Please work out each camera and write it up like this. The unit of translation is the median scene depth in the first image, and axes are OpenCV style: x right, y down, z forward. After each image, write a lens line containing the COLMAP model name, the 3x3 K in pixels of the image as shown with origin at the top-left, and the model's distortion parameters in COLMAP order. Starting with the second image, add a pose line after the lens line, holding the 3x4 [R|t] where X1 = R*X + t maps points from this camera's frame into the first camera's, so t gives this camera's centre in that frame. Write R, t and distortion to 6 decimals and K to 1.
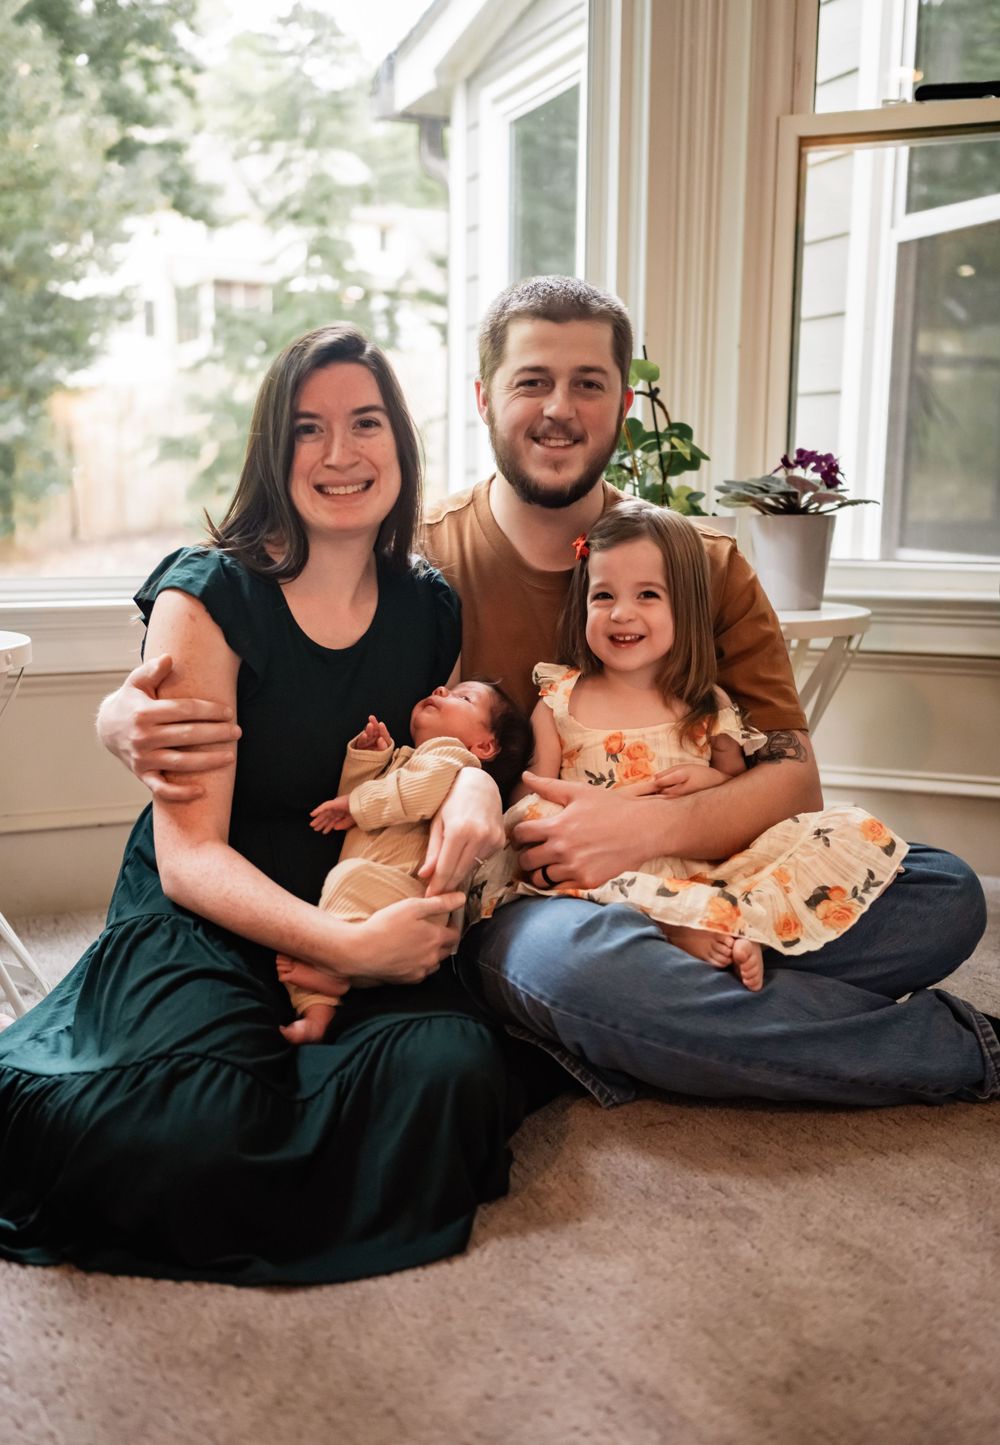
lens RADIAL K [[1469.2, 0, 490.4], [0, 1469.2, 734.4], [0, 0, 1]] dist [-0.017465, 0.000000]
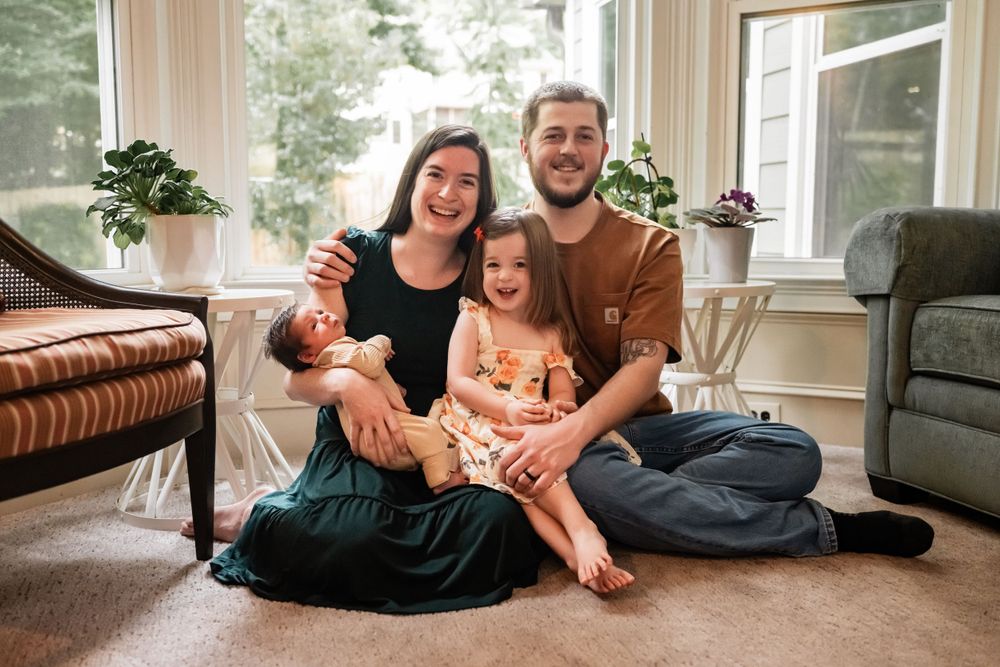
lens RADIAL K [[998.4, 0, 505.1], [0, 998.4, 327.0], [0, 0, 1]] dist [-0.010559, 0.000000]
pose [[0.992077, 0.003631, -0.125575, 0.091392], [-0.014046, 0.996521, -0.082155, 0.064991], [0.124840, 0.083268, 0.988677, -0.177445]]
